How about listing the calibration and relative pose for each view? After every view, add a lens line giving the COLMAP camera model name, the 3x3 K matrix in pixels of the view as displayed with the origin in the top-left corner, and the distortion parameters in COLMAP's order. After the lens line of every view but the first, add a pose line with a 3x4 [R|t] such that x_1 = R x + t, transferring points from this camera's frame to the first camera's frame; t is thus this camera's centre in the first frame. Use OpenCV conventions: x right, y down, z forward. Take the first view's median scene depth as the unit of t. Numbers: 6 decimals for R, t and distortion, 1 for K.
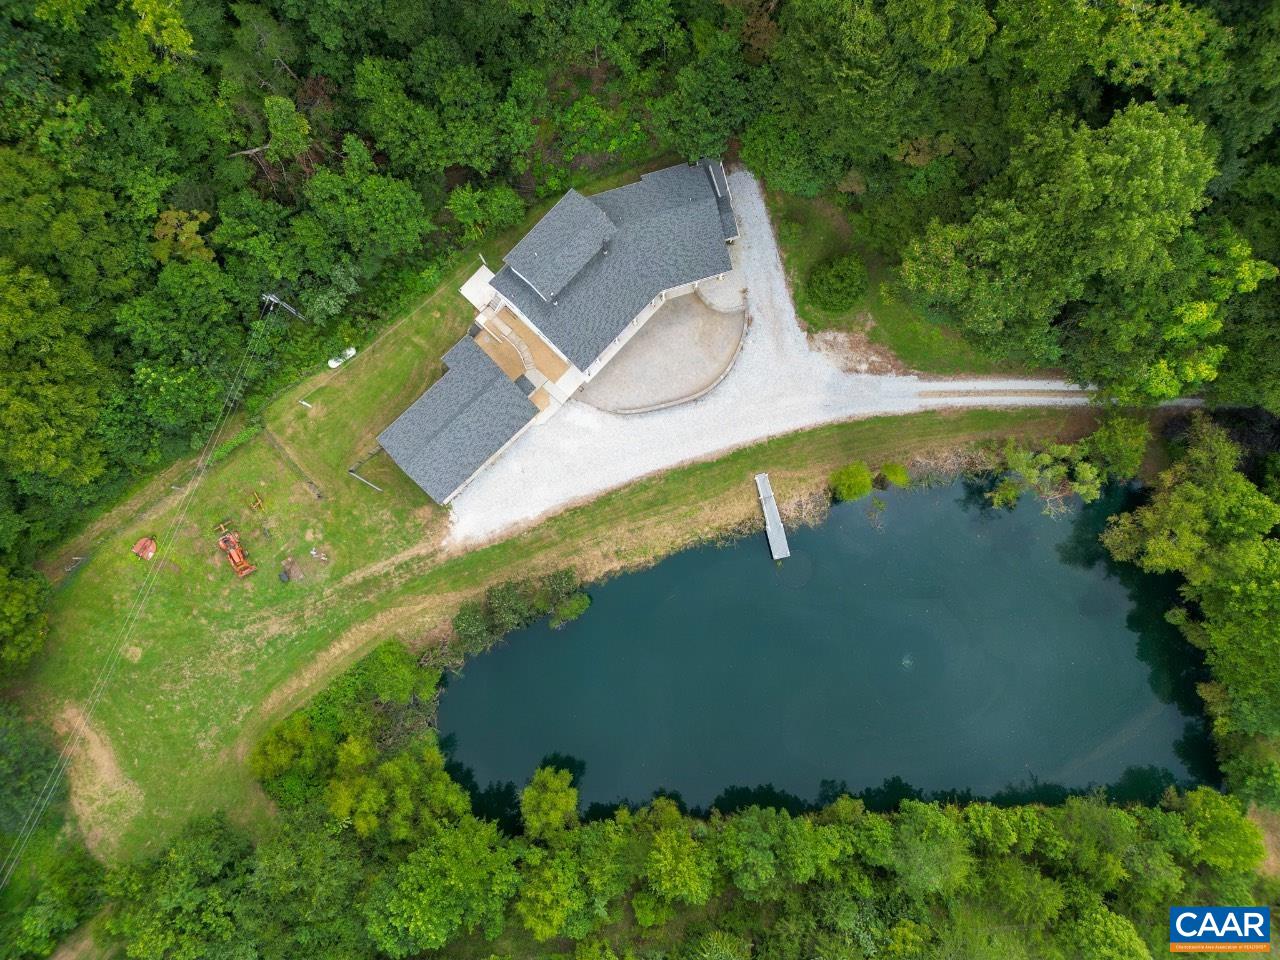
lens RADIAL K [[889.3, 0, 638.8], [0, 889.3, 479.7], [0, 0, 1]] dist [0.073415, -0.067495]
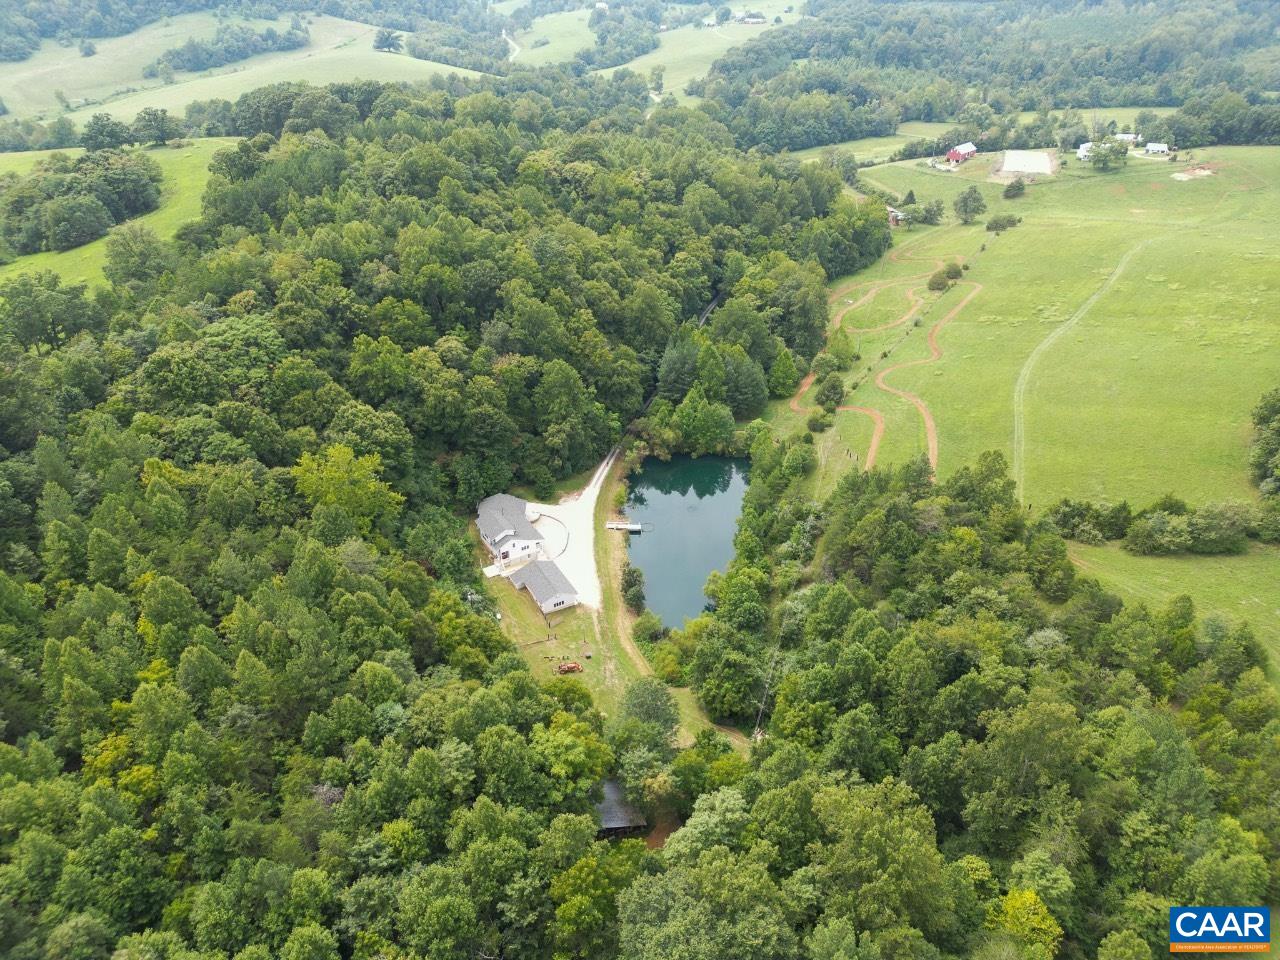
lens RADIAL K [[889.3, 0, 644.0], [0, 889.3, 469.5], [0, 0, 1]] dist [0.073415, -0.067495]
pose [[0.250122, -0.544903, 0.800325, -1.773985], [0.964327, 0.214198, -0.155540, 0.458614], [-0.086674, 0.810679, 0.579040, -0.596341]]
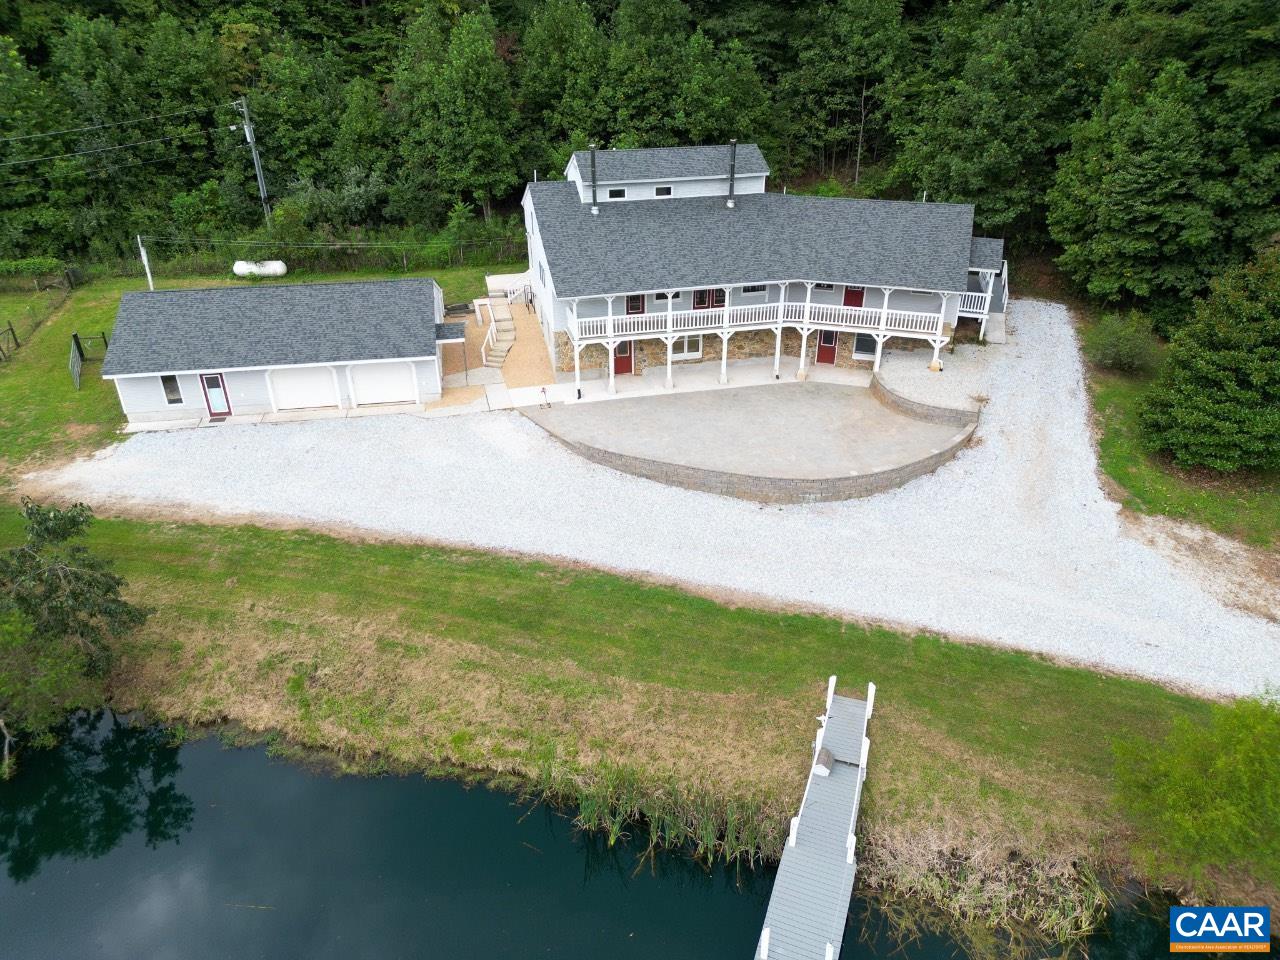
lens RADIAL K [[889.3, 0, 641.1], [0, 889.3, 481.3], [0, 0, 1]] dist [0.073415, -0.067495]
pose [[0.832959, 0.282315, -0.475896, 0.198122], [-0.552466, 0.472499, -0.686678, 0.196087], [0.031001, 0.834891, 0.549542, 0.783213]]
